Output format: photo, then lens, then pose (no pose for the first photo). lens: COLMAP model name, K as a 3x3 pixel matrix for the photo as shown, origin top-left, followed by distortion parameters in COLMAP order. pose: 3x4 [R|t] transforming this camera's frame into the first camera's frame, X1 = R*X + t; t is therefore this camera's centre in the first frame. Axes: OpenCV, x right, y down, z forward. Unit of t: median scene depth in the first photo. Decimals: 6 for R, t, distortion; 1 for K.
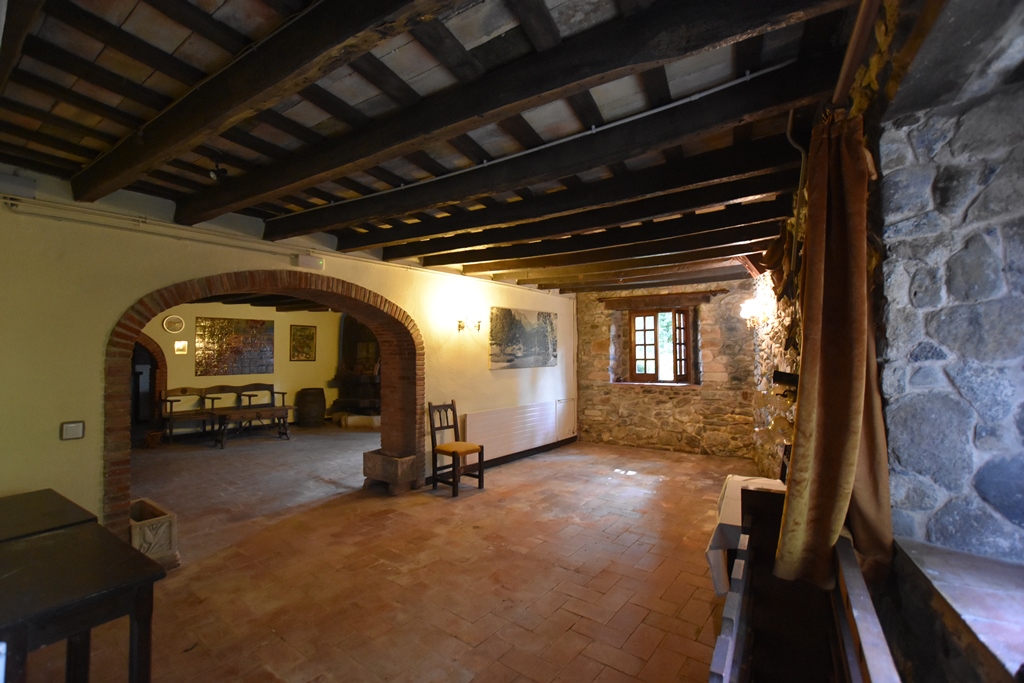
lens RADIAL K [[414.3, 0, 473.7], [0, 414.3, 341.1], [0, 0, 1]] dist [0.000123, 0.000011]
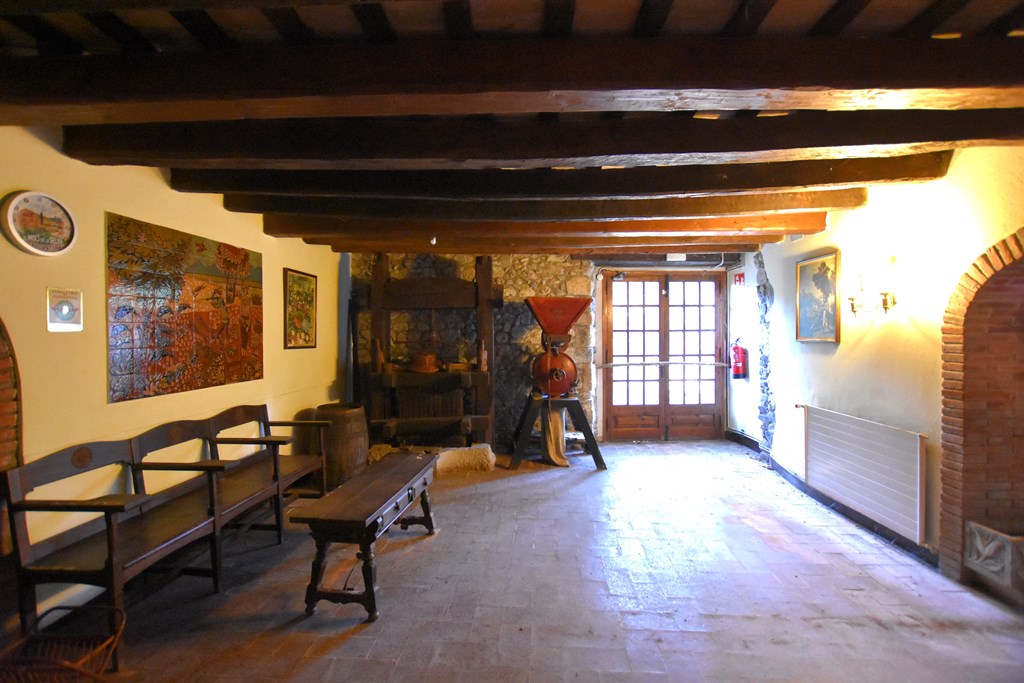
lens RADIAL K [[442.2, 0, 510.9], [0, 442.2, 333.3], [0, 0, 1]] dist [-0.047872, 0.009196]
pose [[0.829819, -0.005148, 0.558009, -0.527904], [-0.007869, 0.999750, 0.020925, 0.020118], [-0.557977, -0.021755, 0.829571, 0.498344]]
